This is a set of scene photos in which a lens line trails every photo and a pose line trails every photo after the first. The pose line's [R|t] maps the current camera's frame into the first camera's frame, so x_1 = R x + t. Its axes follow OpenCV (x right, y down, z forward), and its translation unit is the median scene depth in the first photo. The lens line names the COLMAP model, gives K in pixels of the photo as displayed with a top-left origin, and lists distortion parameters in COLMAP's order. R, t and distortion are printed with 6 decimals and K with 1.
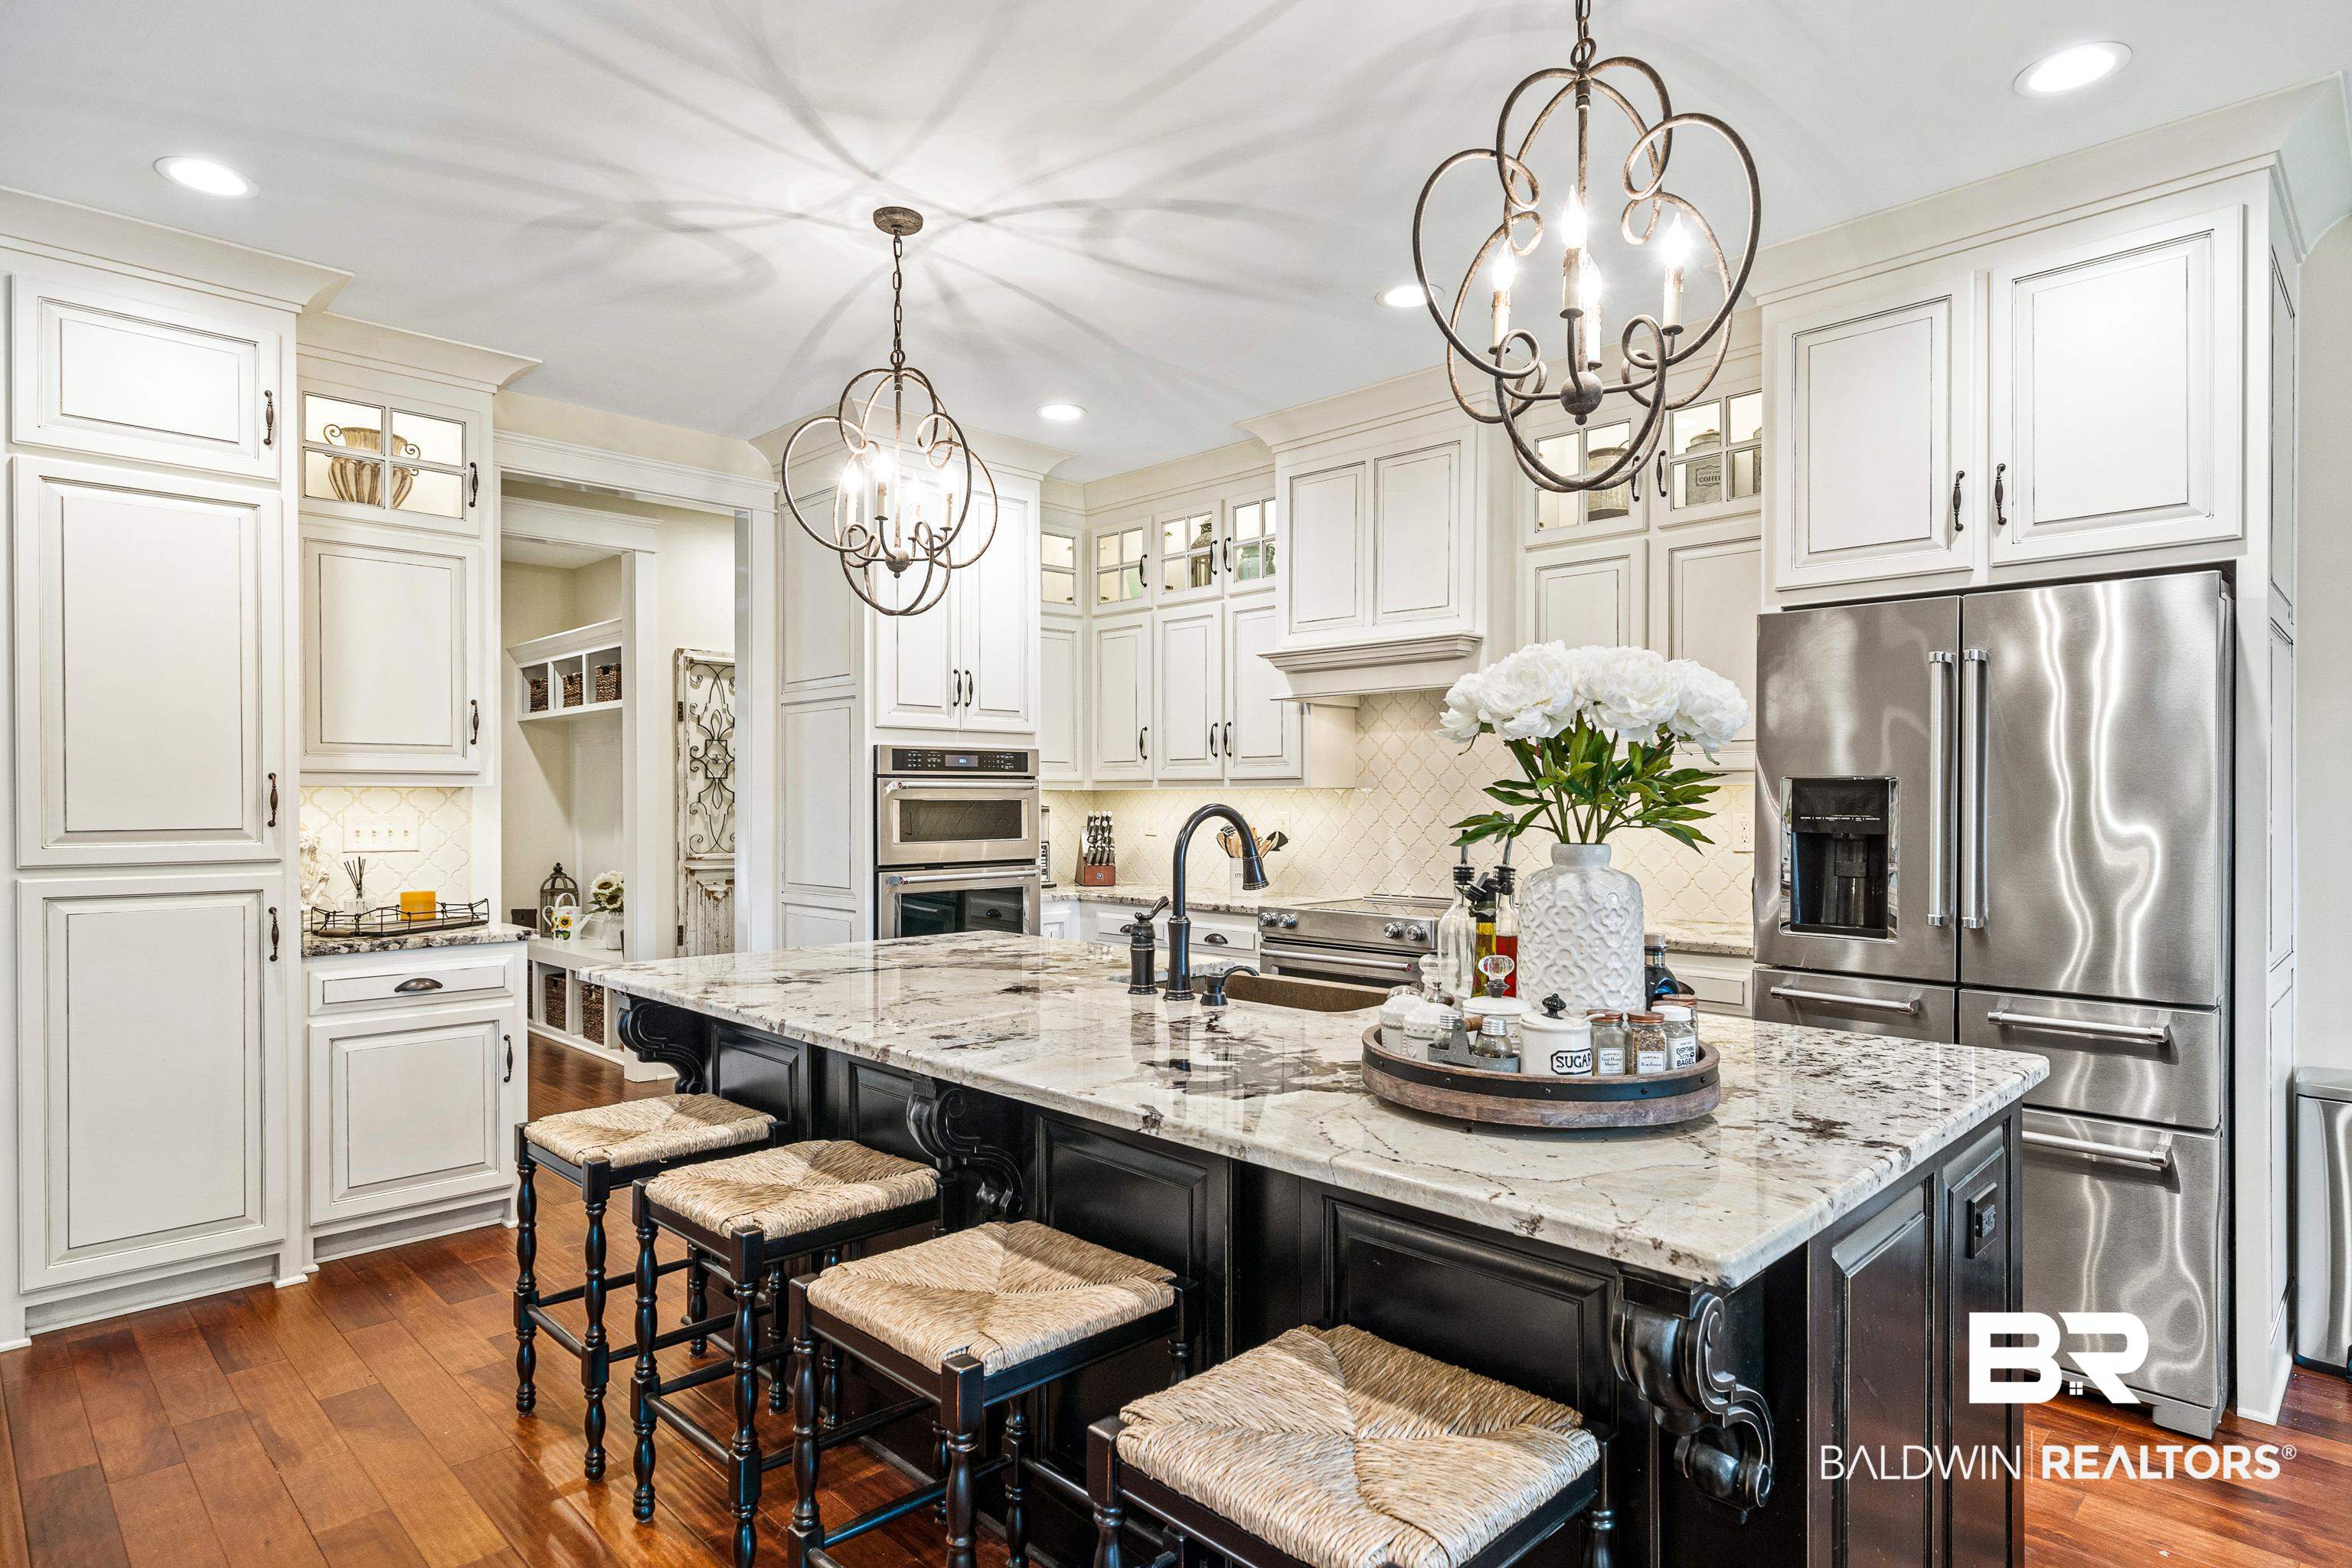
lens RADIAL K [[1258.6, 0, 1175.0], [0, 1258.6, 802.2], [0, 0, 1]] dist [0.007546, 0.000118]
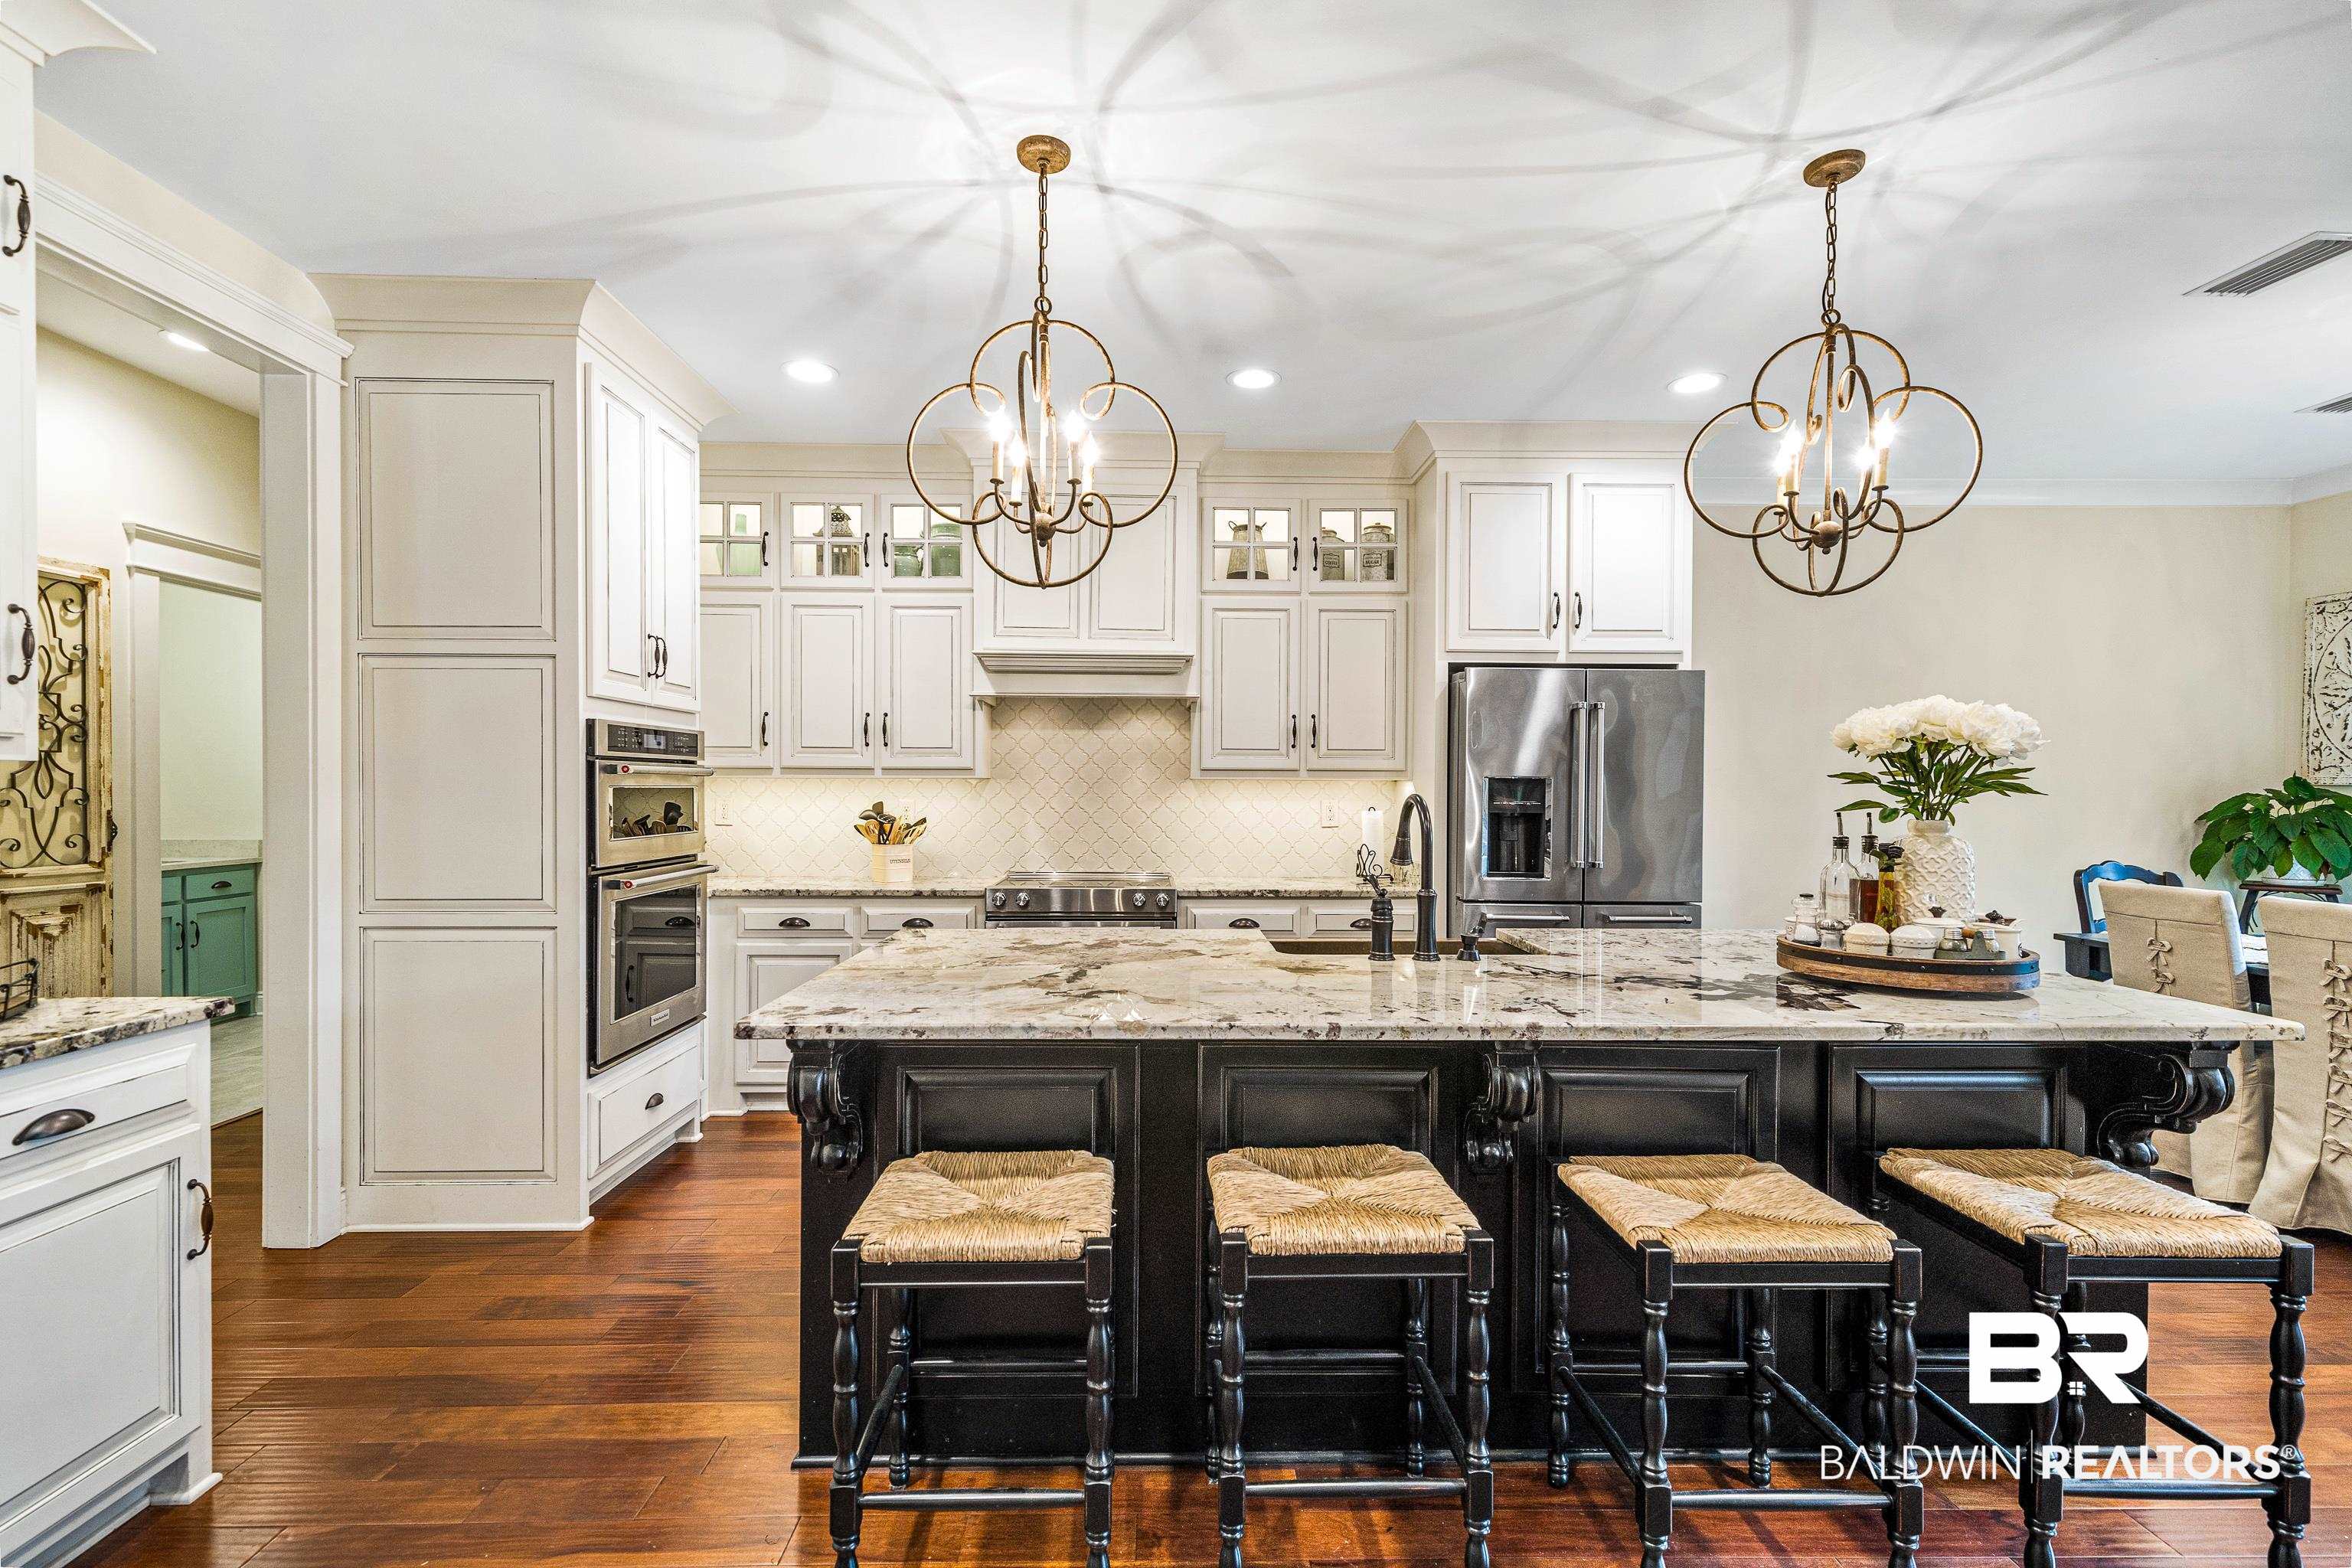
lens RADIAL K [[1051.5, 0, 1169.2], [0, 1051.5, 797.5], [0, 0, 1]] dist [0.009334, -0.001464]
pose [[0.691668, -0.001773, 0.722214, -0.524128], [-0.003043, 0.999981, 0.005370, 0.000330], [-0.722209, -0.005912, 0.691649, 0.297411]]
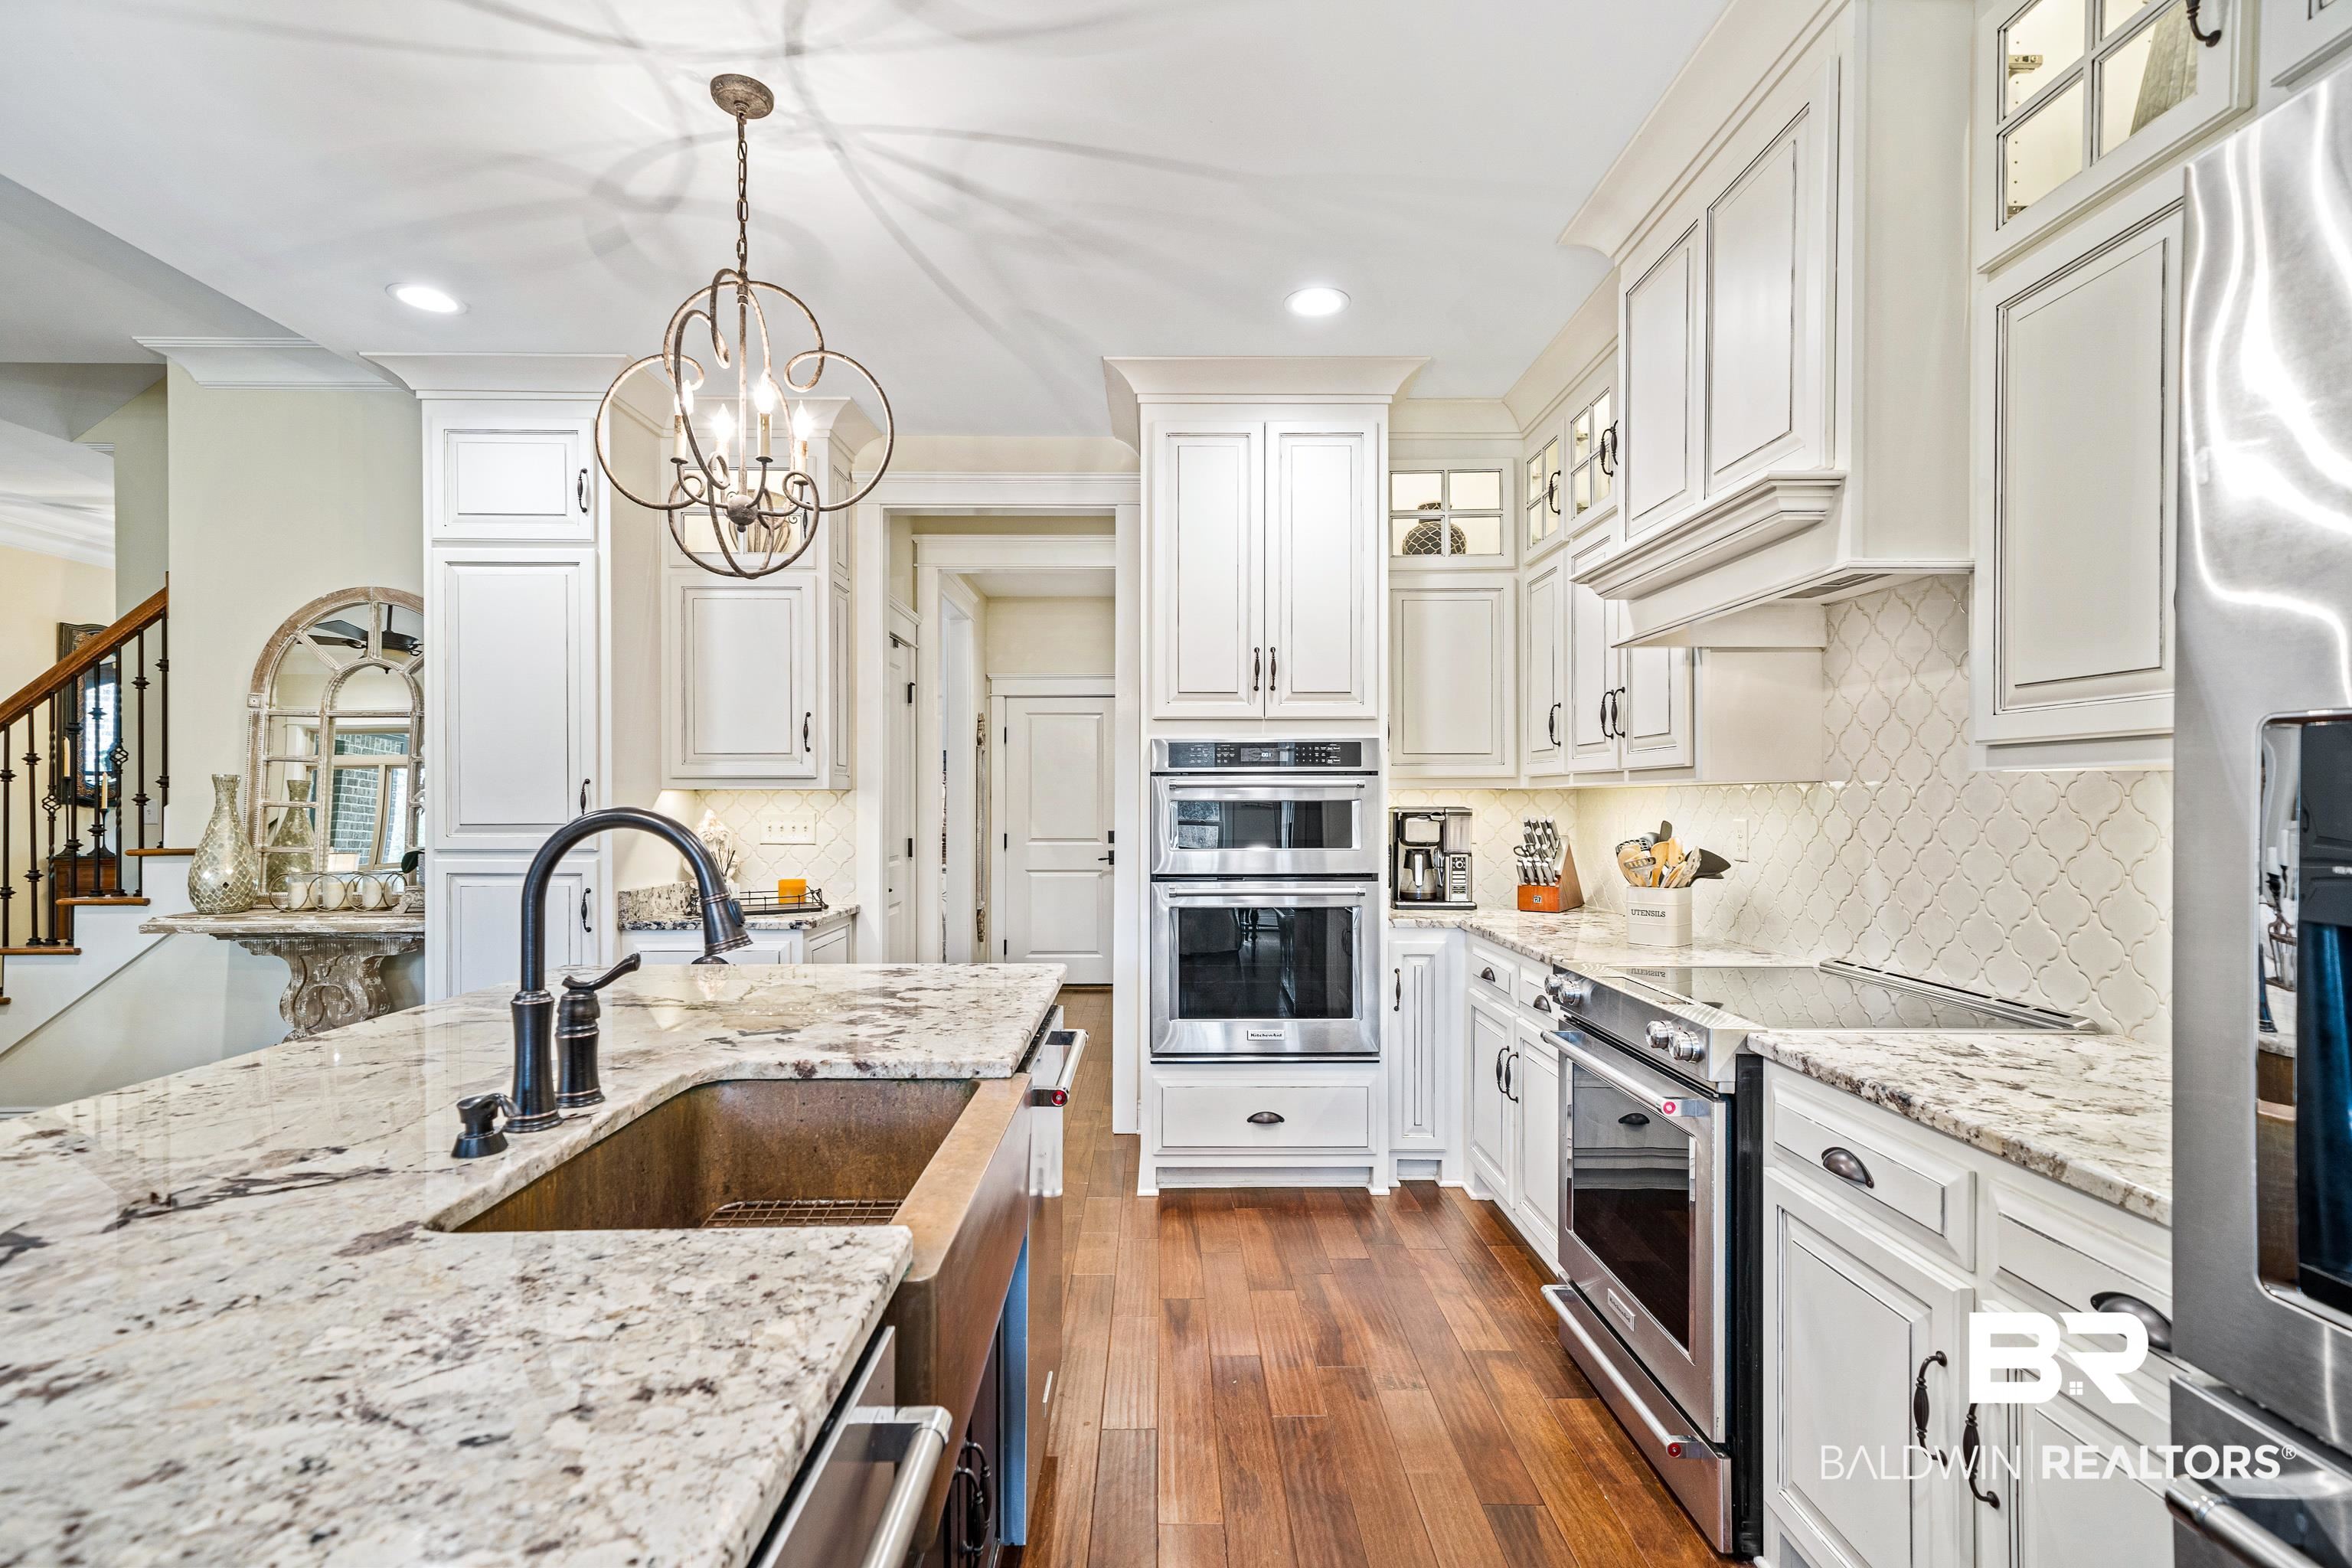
lens RADIAL K [[1107.6, 0, 1177.9], [0, 1107.6, 790.2], [0, 0, 1]] dist [0.015174, -0.000018]
pose [[0.720347, -0.006630, -0.693582, 0.360475], [-0.001382, 0.999939, -0.010994, -0.000647], [0.693612, 0.008878, 0.720294, 0.499560]]
